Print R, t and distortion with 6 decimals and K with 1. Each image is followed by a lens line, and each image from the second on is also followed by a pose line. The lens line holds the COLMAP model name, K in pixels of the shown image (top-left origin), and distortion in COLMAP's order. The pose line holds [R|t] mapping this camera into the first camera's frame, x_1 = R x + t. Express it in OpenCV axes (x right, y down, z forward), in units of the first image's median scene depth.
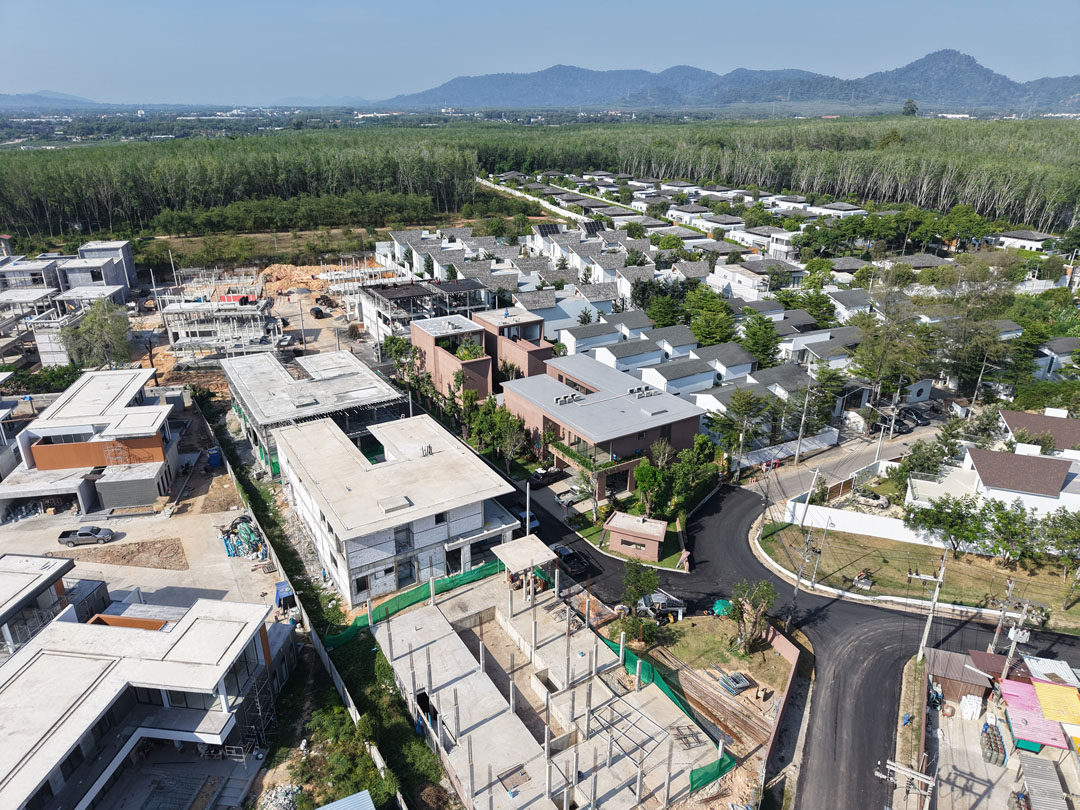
lens RADIAL K [[713.2, 0, 530.8], [0, 713.2, 404.7], [0, 0, 1]] dist [0.014722, -0.018765]
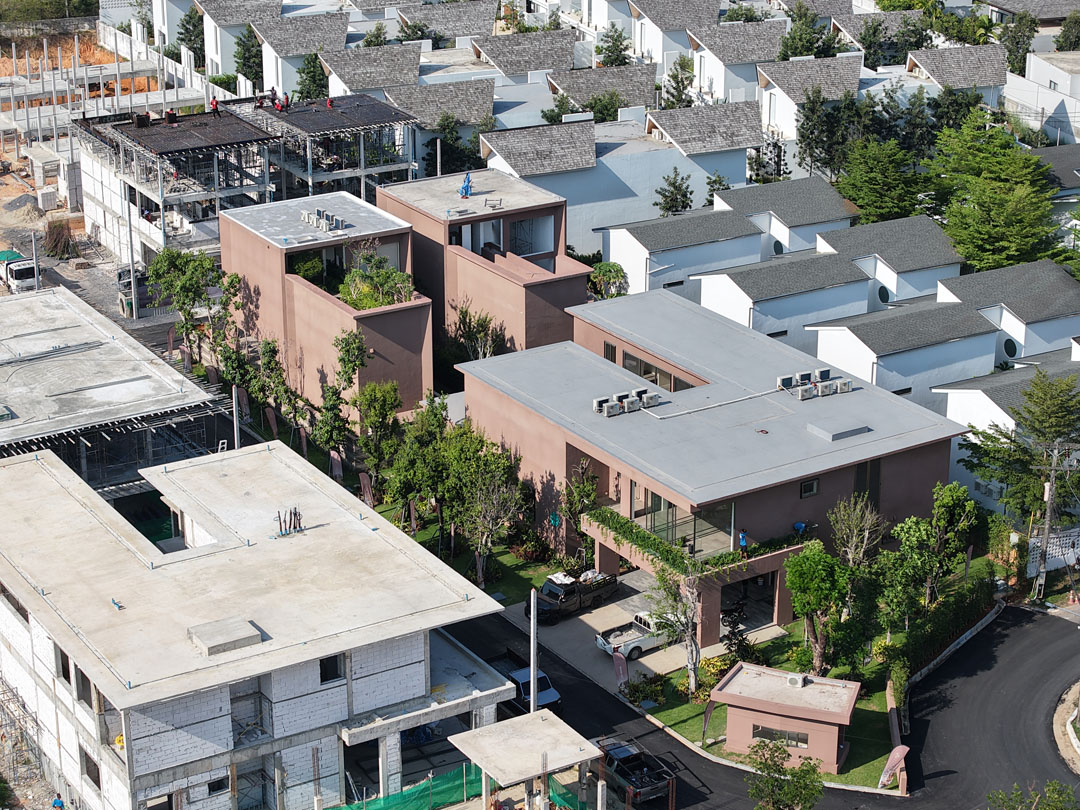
lens RADIAL K [[2244.8, 0, 524.8], [0, 2244.8, 450.0], [0, 0, 1]] dist [-0.215741, 0.000000]
pose [[0.999977, -0.006704, 0.001262, -0.007118], [0.006709, 0.999969, -0.004083, 0.022308], [-0.001235, 0.004092, 0.999991, -0.246324]]
